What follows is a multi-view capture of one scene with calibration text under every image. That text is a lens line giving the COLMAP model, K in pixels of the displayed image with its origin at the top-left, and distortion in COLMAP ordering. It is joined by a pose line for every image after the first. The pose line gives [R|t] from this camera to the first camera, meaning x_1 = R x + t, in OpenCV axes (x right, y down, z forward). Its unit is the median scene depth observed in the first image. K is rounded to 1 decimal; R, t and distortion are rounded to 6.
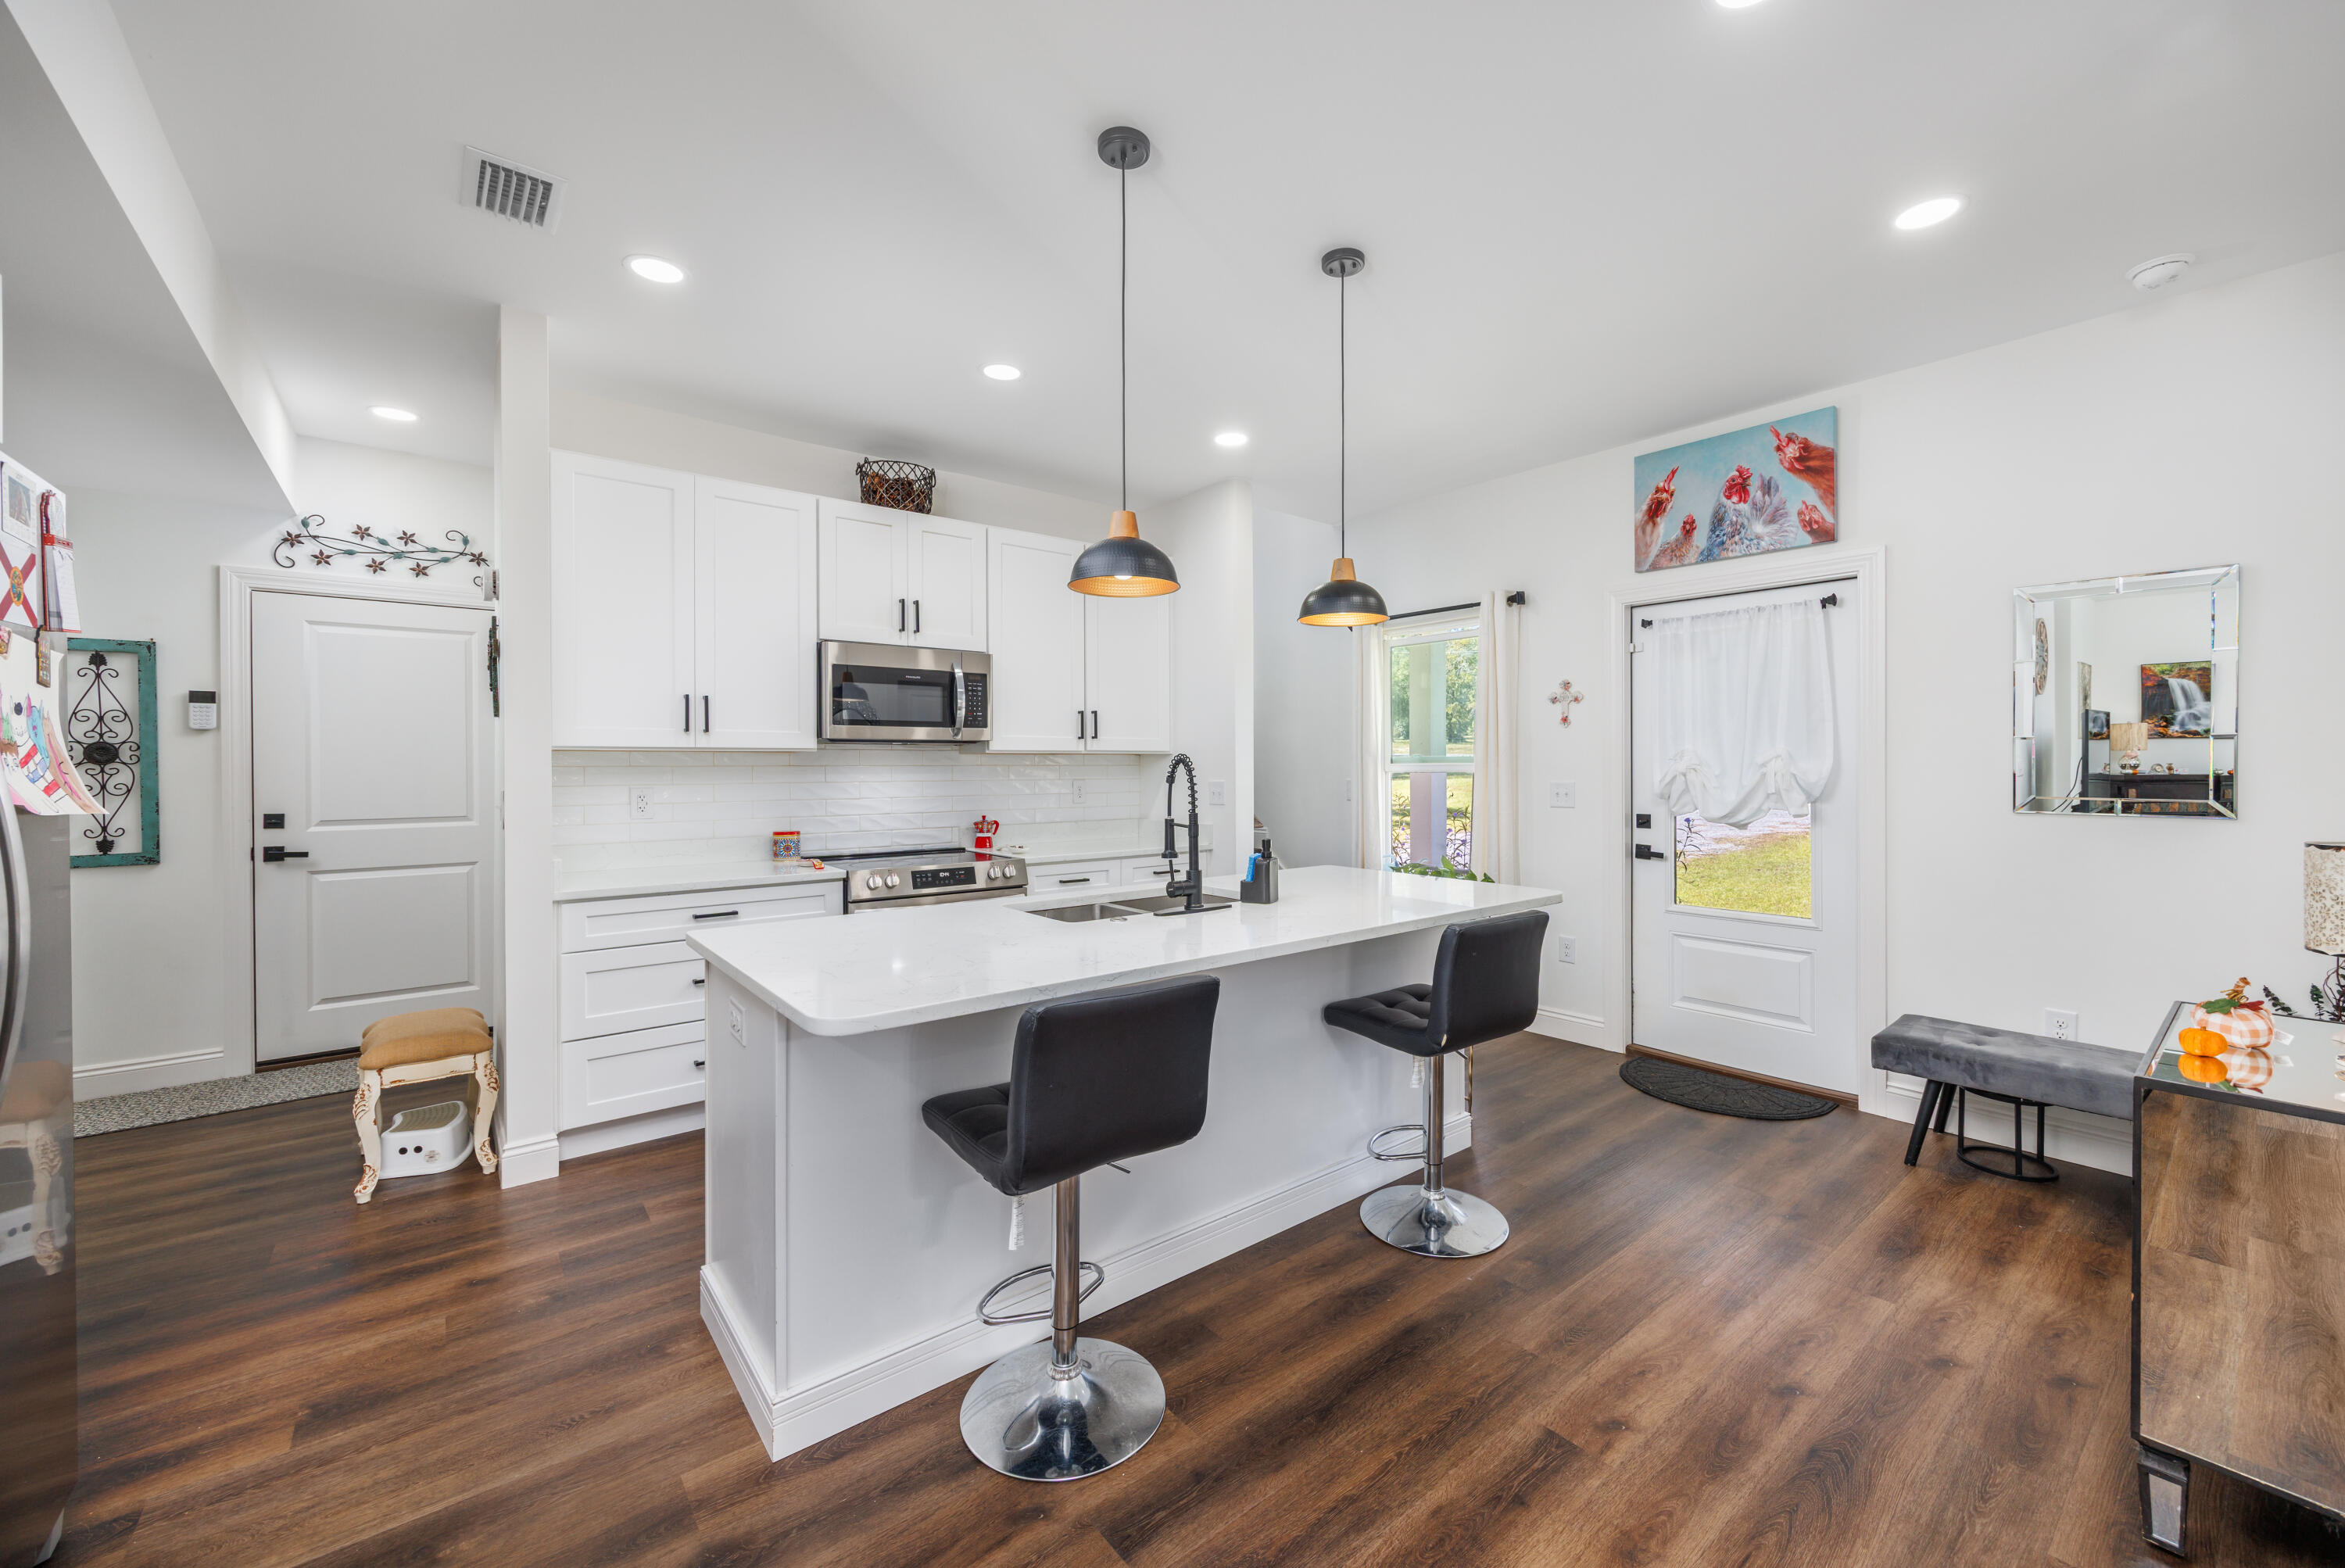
lens RADIAL K [[898.9, 0, 1185.9], [0, 898.9, 777.3], [0, 0, 1]] dist [-0.001555, -0.000050]
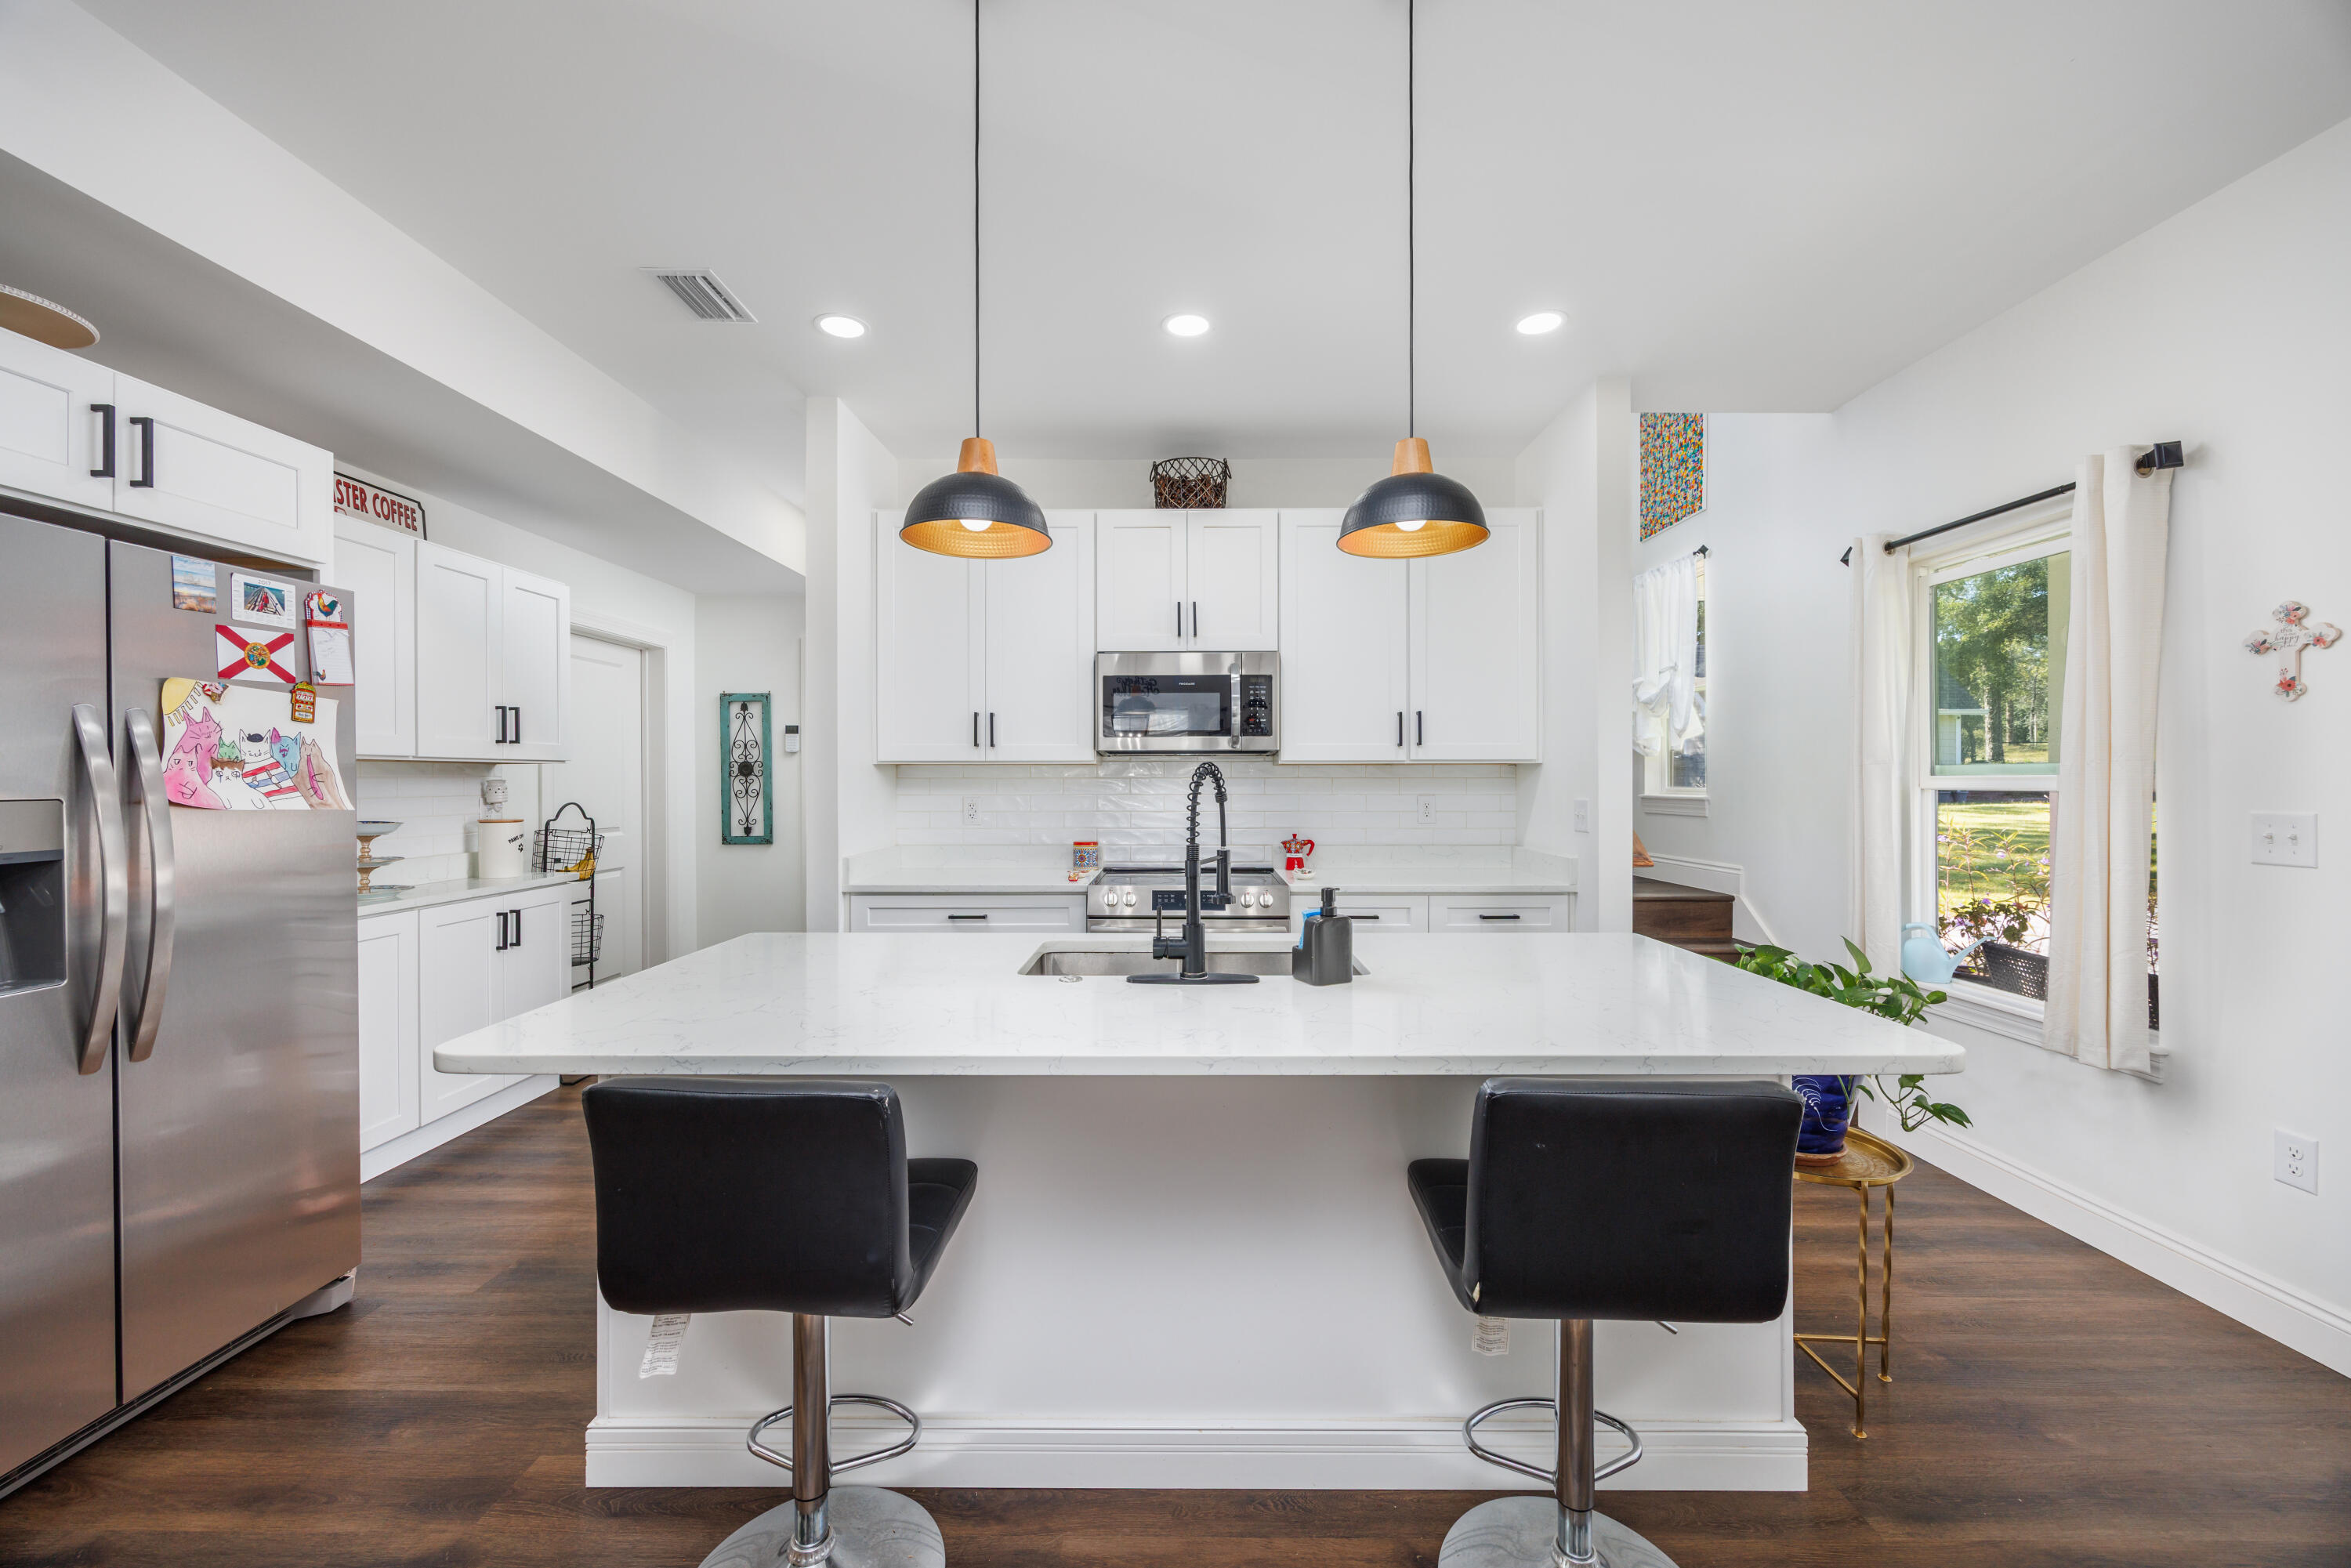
lens RADIAL K [[901.1, 0, 1177.4], [0, 901.1, 780.6], [0, 0, 1]] dist [-0.001555, -0.000050]
pose [[0.774750, 0.003327, -0.632260, 0.283267], [-0.009210, 0.999939, -0.006023, -0.004442], [0.632201, 0.010489, 0.774733, 0.263094]]
